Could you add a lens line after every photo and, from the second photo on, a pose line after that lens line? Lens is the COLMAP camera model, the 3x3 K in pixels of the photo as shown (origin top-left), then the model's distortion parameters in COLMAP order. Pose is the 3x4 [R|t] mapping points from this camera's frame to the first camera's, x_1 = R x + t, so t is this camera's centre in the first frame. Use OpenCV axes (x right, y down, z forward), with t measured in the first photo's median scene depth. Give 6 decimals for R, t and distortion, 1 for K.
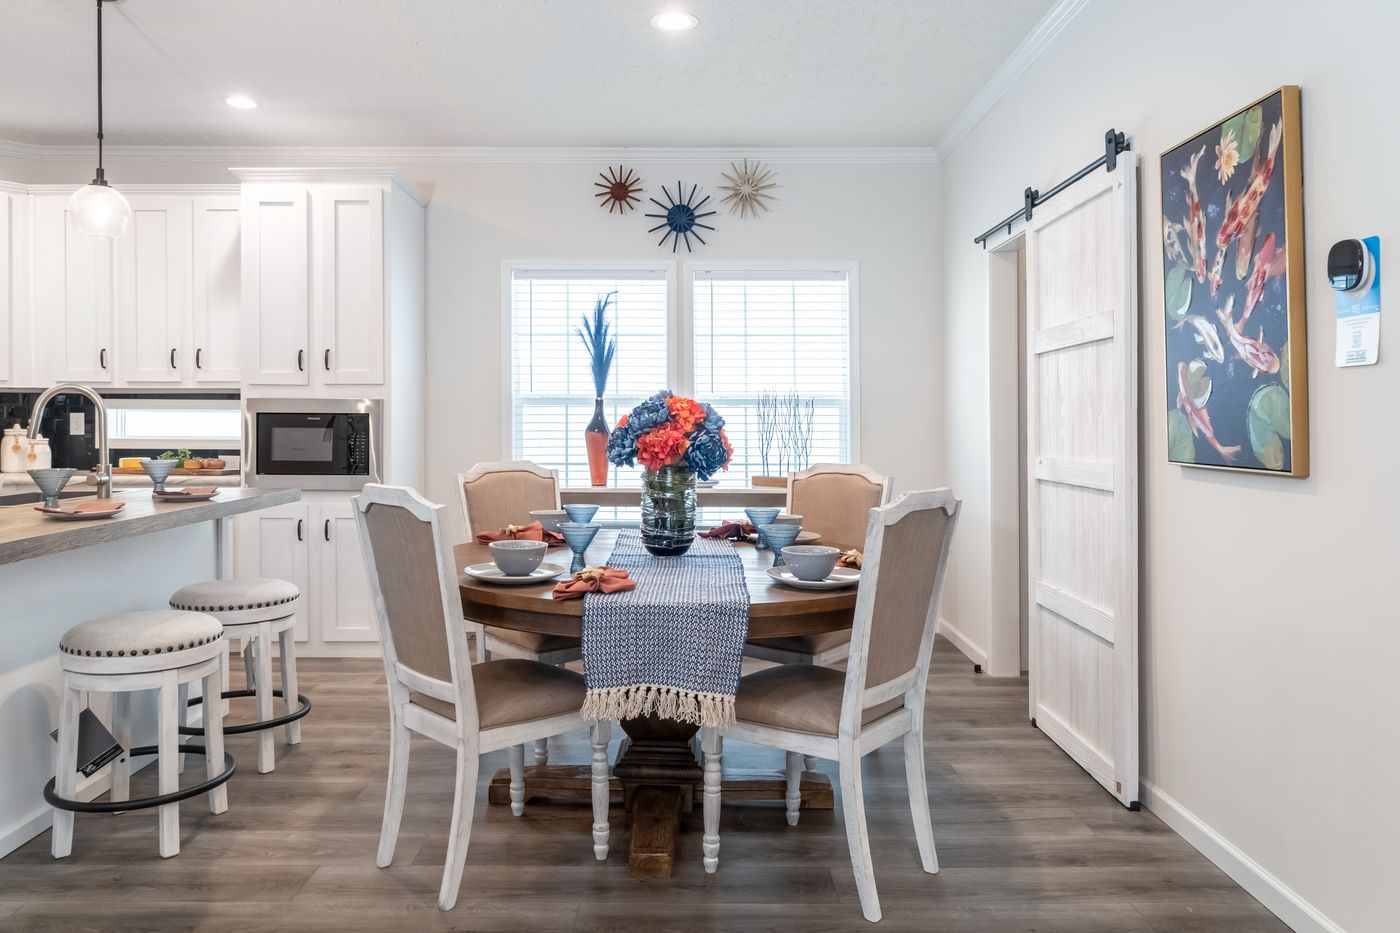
lens RADIAL K [[1006.5, 0, 699.1], [0, 1006.5, 444.4], [0, 0, 1]] dist [0.002875, 0.002618]
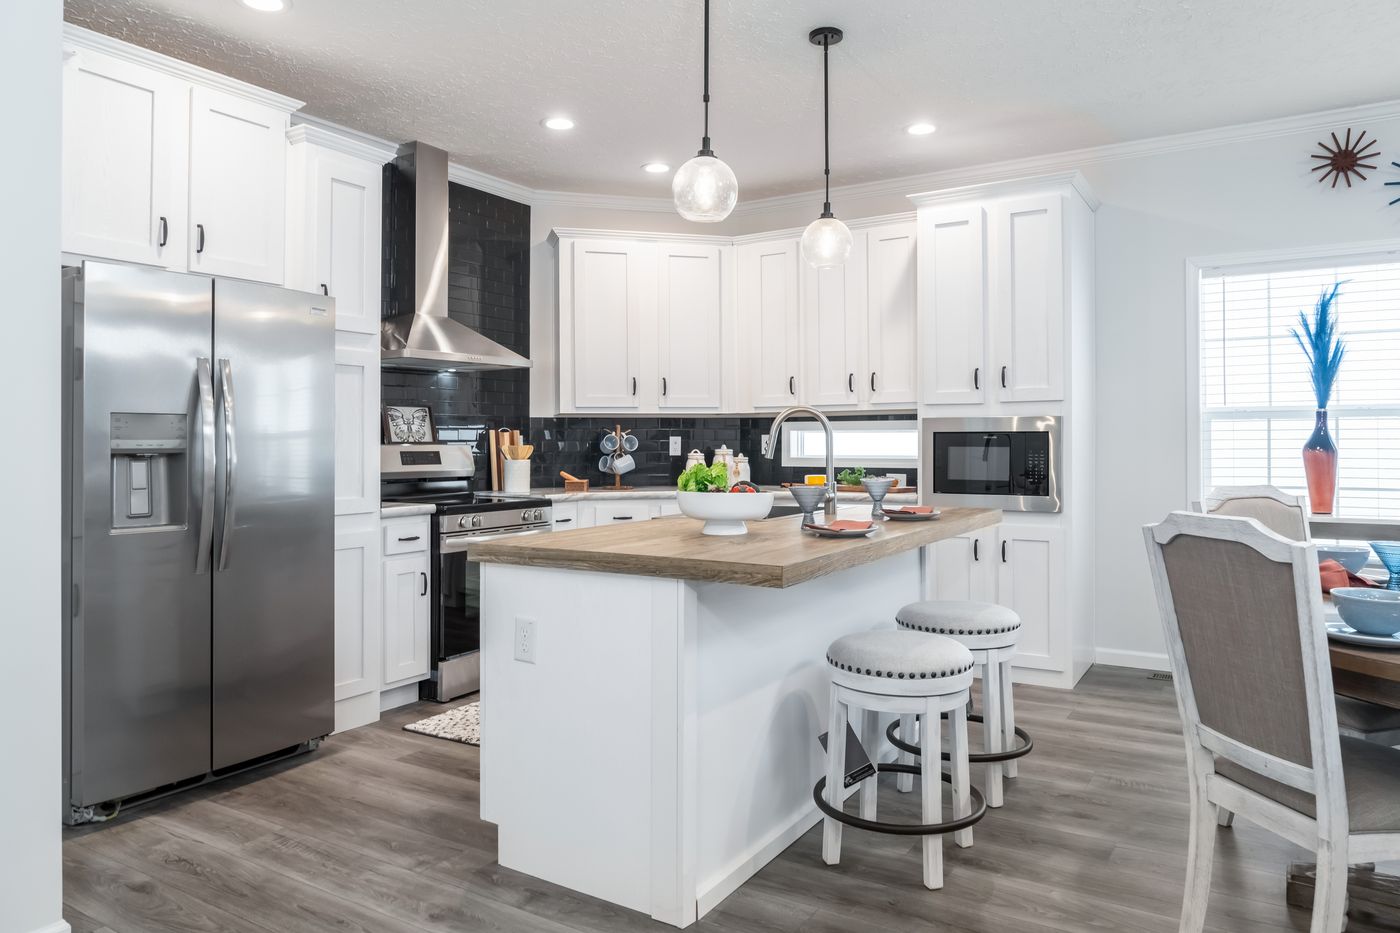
lens RADIAL K [[948.6, 0, 700.0], [0, 948.6, 466.5], [0, 0, 1]] dist [-0.003267, 0.001815]
pose [[0.852416, 0.005618, -0.522834, -0.183175], [-0.003350, 0.999980, 0.005283, -0.001410], [0.522854, -0.002752, 0.852418, 0.079409]]
